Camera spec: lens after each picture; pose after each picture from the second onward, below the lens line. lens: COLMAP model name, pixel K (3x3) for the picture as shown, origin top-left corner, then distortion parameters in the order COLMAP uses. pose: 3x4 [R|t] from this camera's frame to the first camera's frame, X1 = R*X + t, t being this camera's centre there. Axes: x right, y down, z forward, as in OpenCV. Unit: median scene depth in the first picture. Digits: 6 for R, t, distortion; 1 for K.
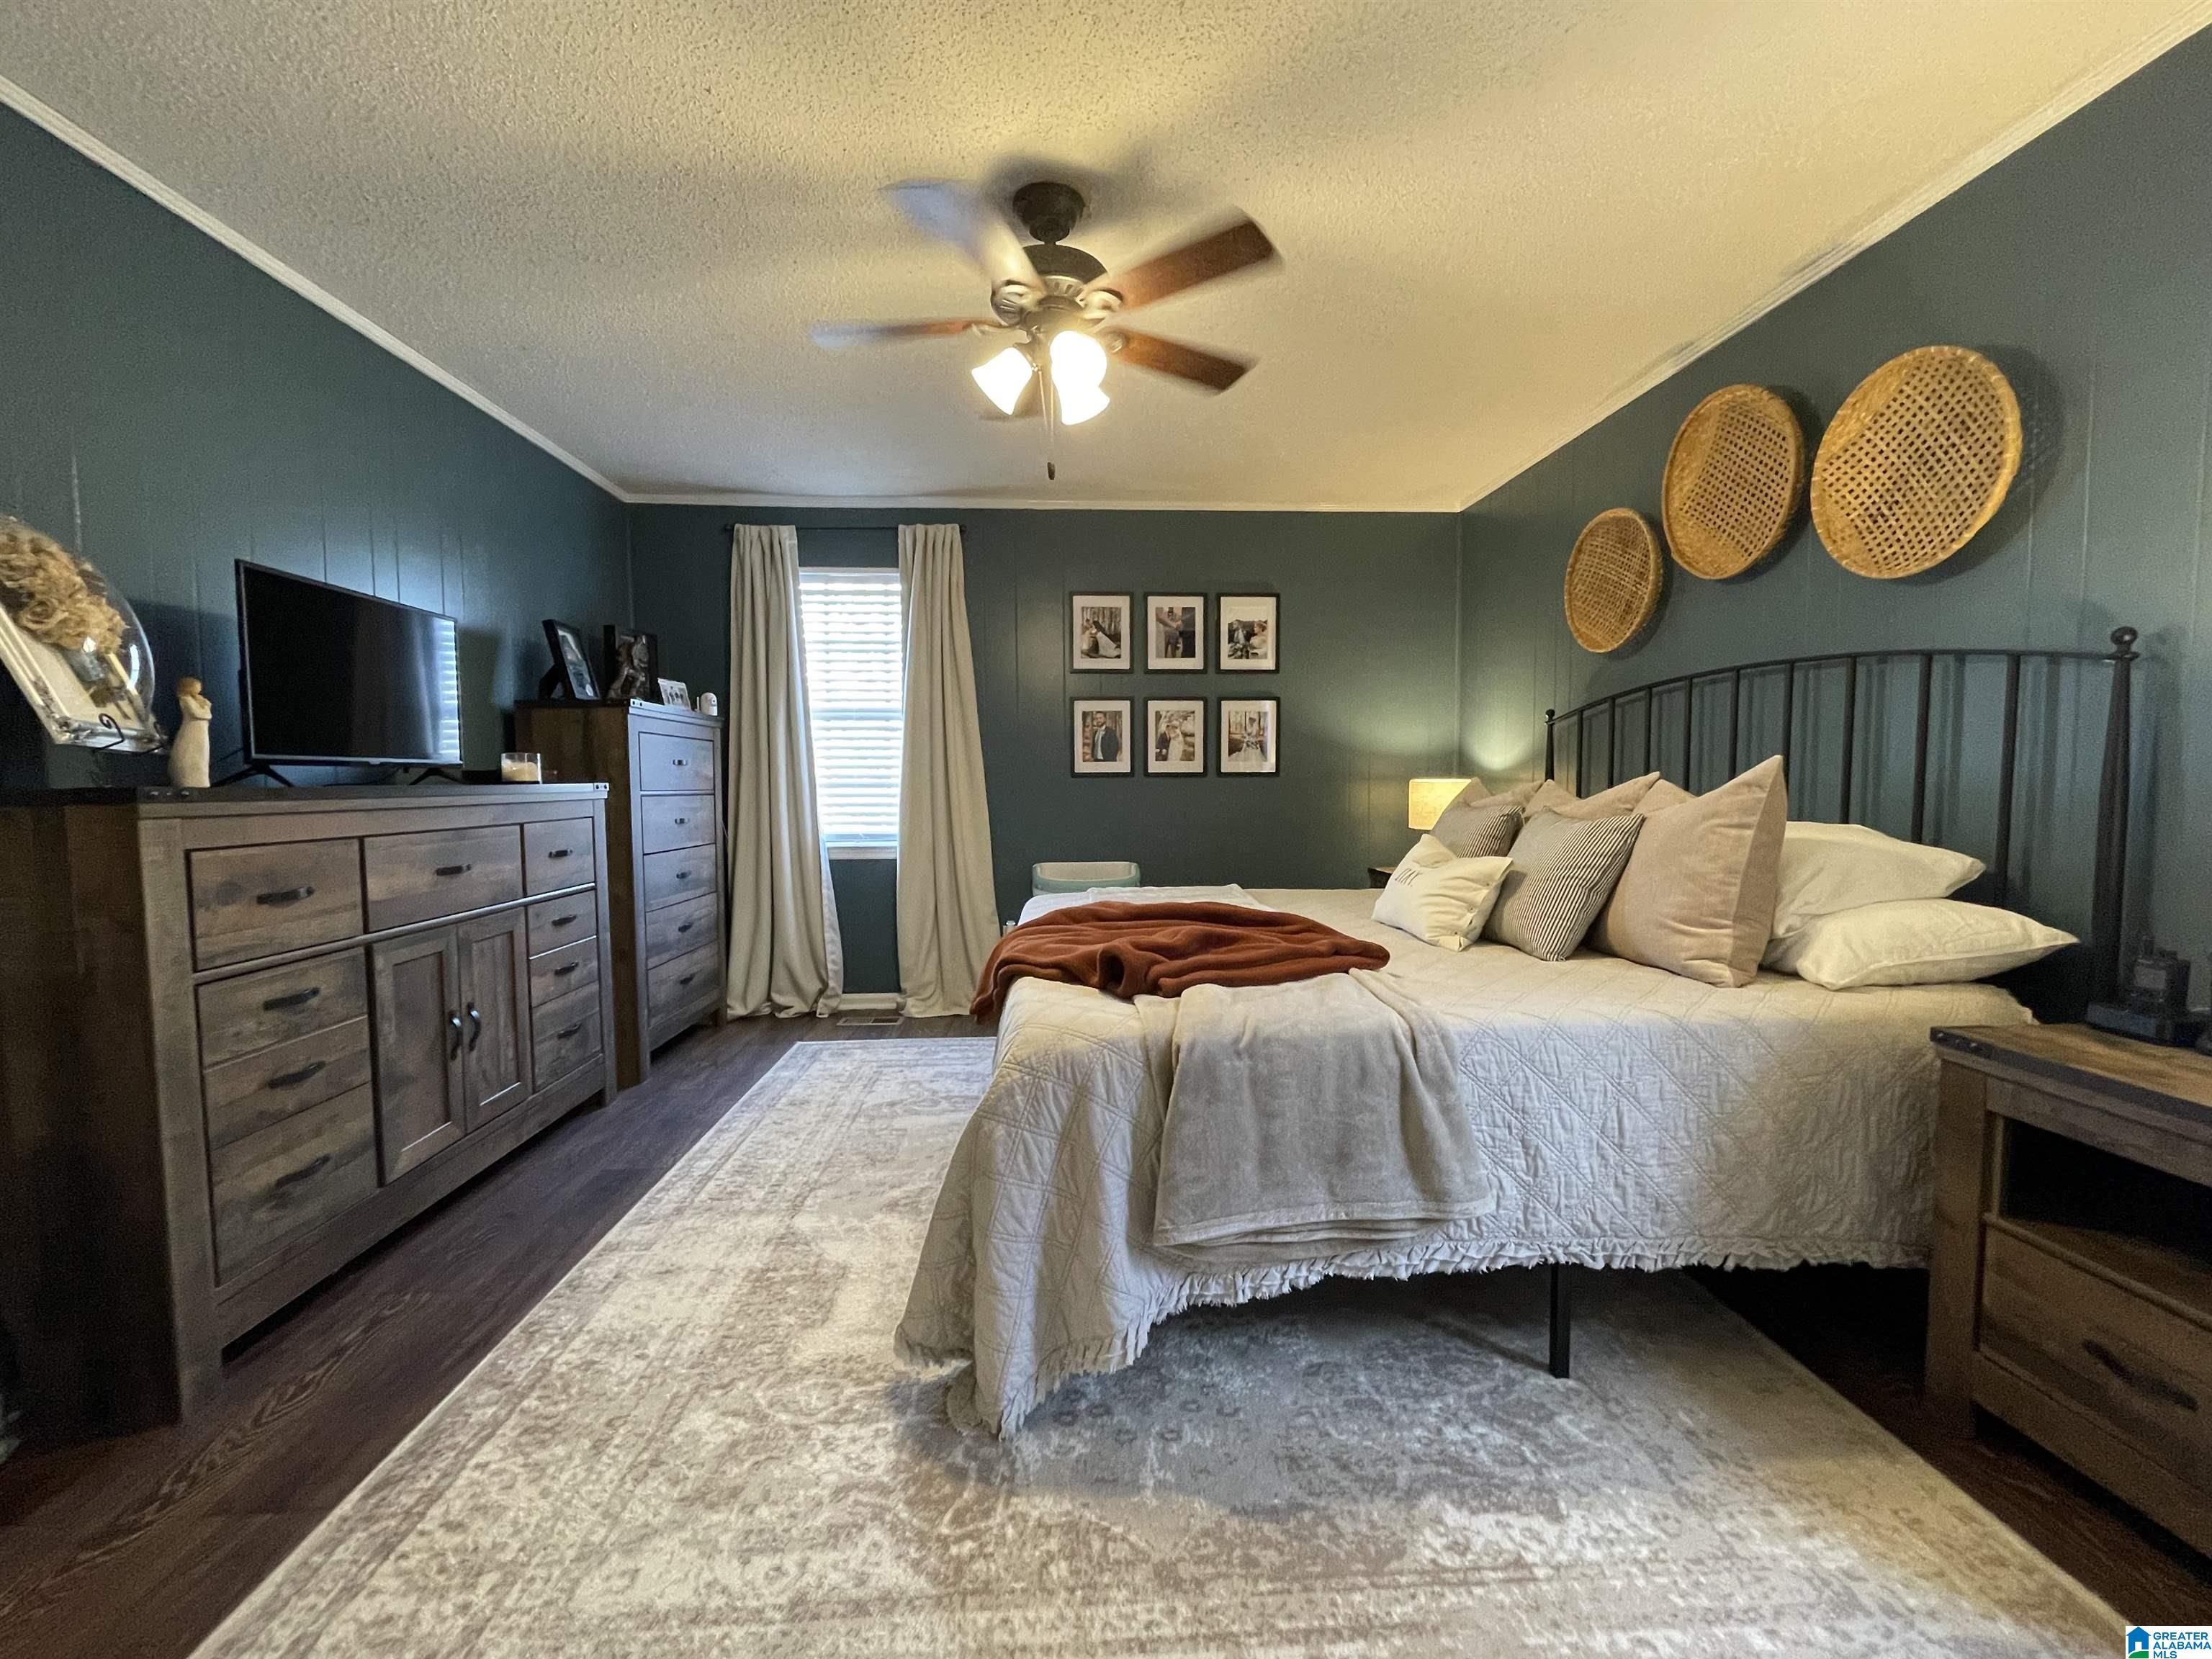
lens RADIAL K [[907.4, 0, 1111.9], [0, 907.4, 831.2], [0, 0, 1]] dist [-0.003401, 0.000236]
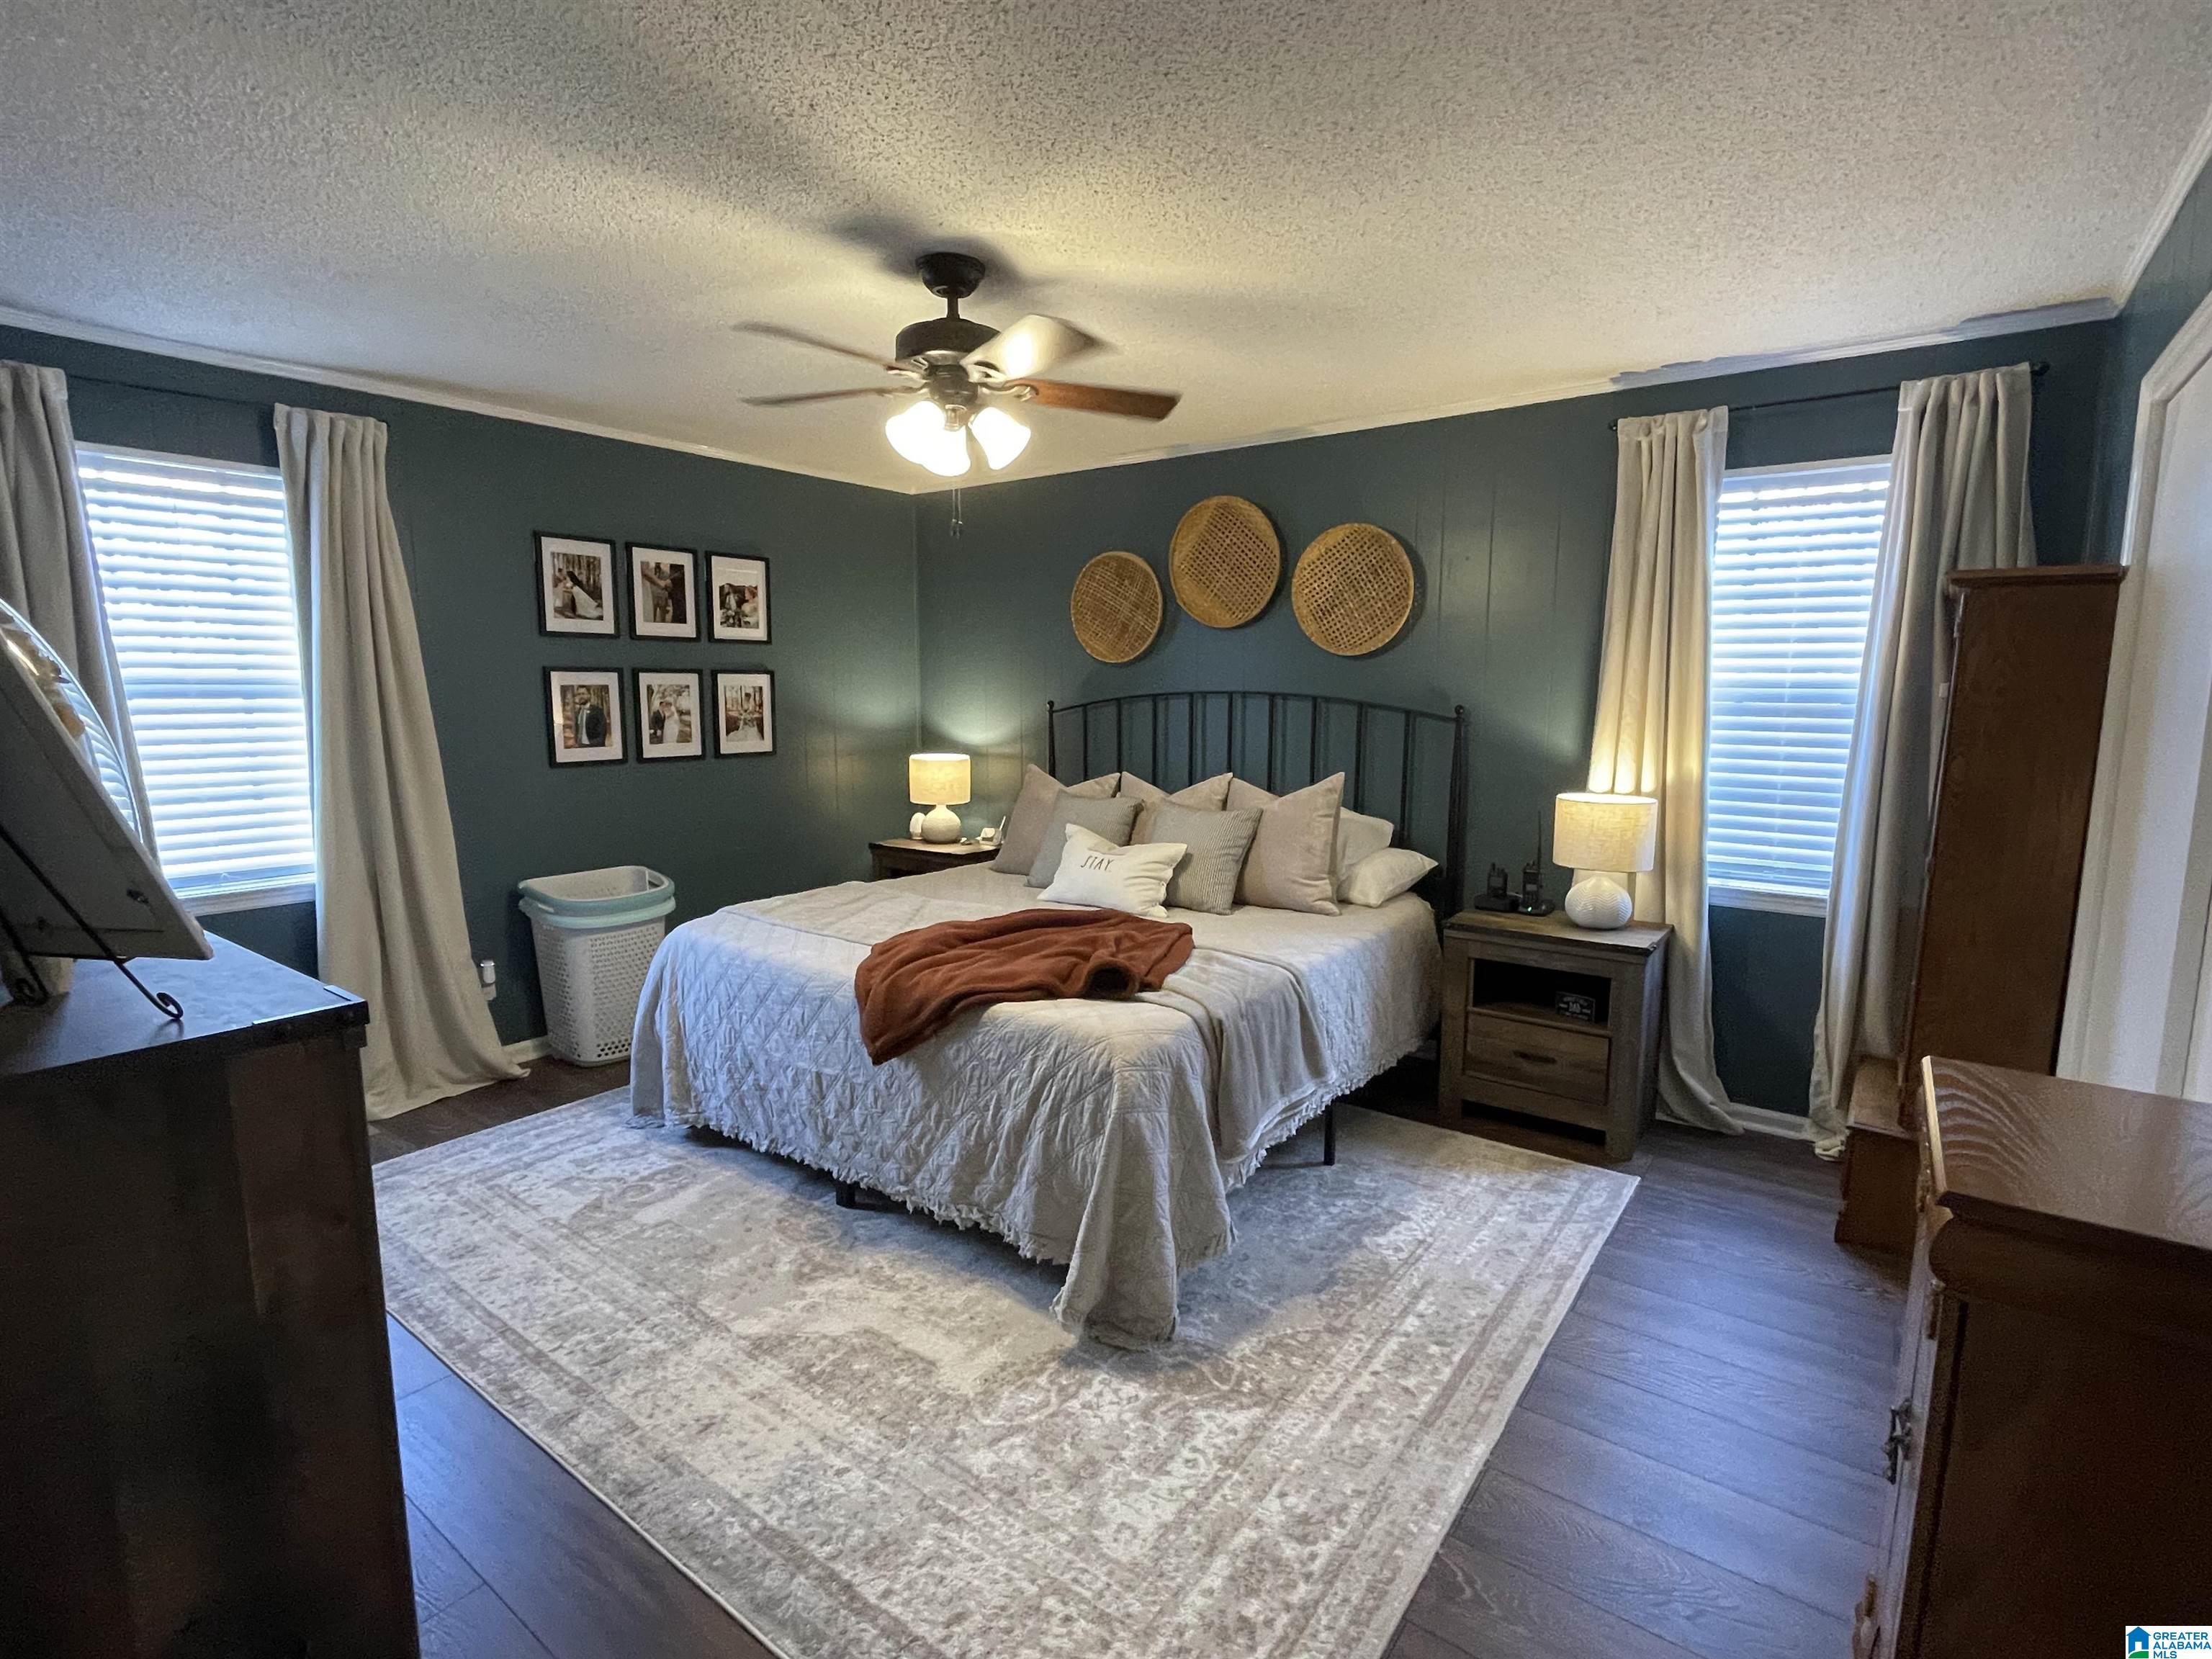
lens RADIAL K [[1058.9, 0, 1107.6], [0, 1058.9, 831.3], [0, 0, 1]] dist [-0.002816, -0.000219]
pose [[0.645172, -0.096490, 0.757920, -0.461809], [0.036549, 0.994755, 0.095529, -0.079980], [-0.763163, -0.033931, 0.645315, 0.033280]]
